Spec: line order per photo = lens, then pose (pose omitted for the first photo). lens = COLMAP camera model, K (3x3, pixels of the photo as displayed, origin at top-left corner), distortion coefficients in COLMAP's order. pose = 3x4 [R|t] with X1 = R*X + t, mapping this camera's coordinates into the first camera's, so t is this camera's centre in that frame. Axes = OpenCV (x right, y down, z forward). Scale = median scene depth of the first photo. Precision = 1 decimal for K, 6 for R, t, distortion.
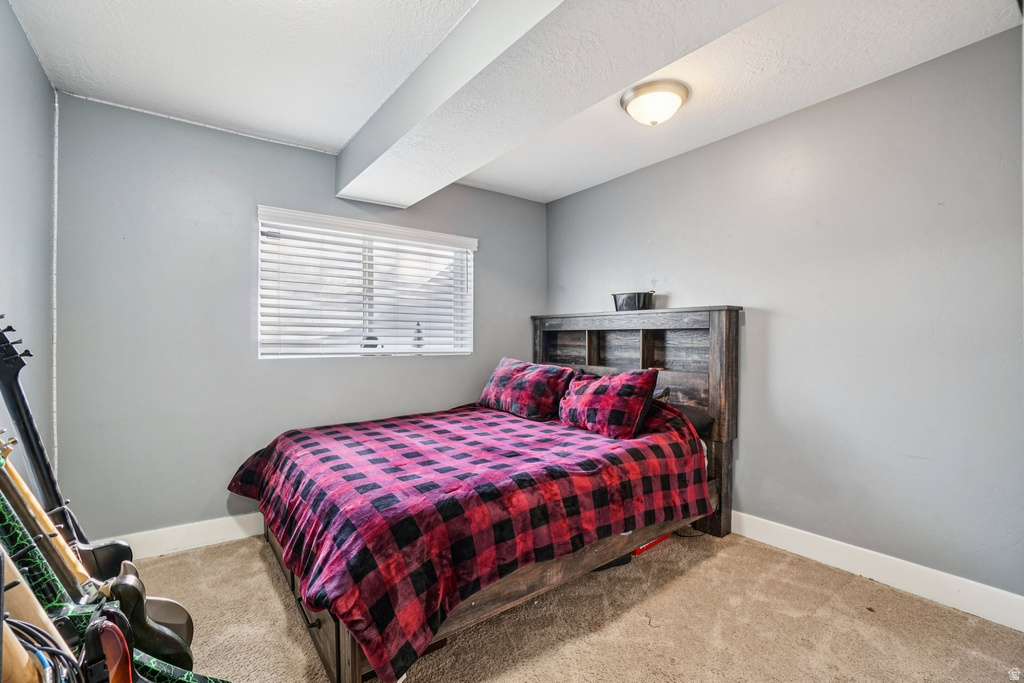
lens RADIAL K [[456.8, 0, 503.6], [0, 456.8, 341.6], [0, 0, 1]] dist [-0.051263, 0.014798]
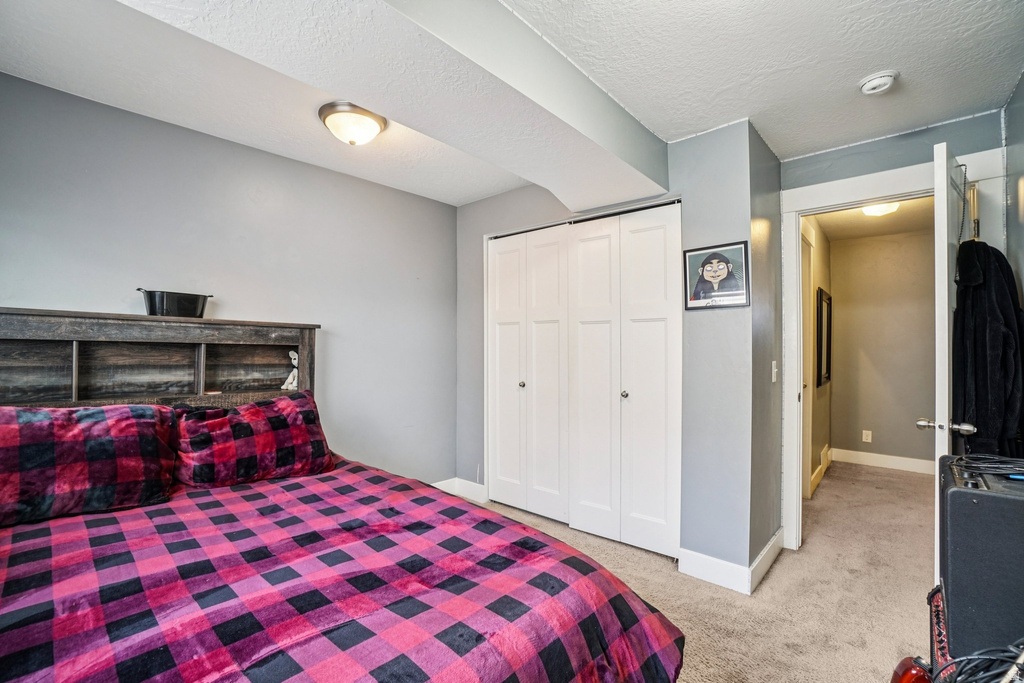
lens RADIAL K [[456.8, 0, 503.6], [0, 456.8, 341.6], [0, 0, 1]] dist [-0.051263, 0.014798]
pose [[-0.198096, 0.018548, 0.980007, -0.530968], [-0.002968, 0.999805, -0.019522, -0.016293], [-0.980178, -0.006776, -0.198002, 0.626242]]
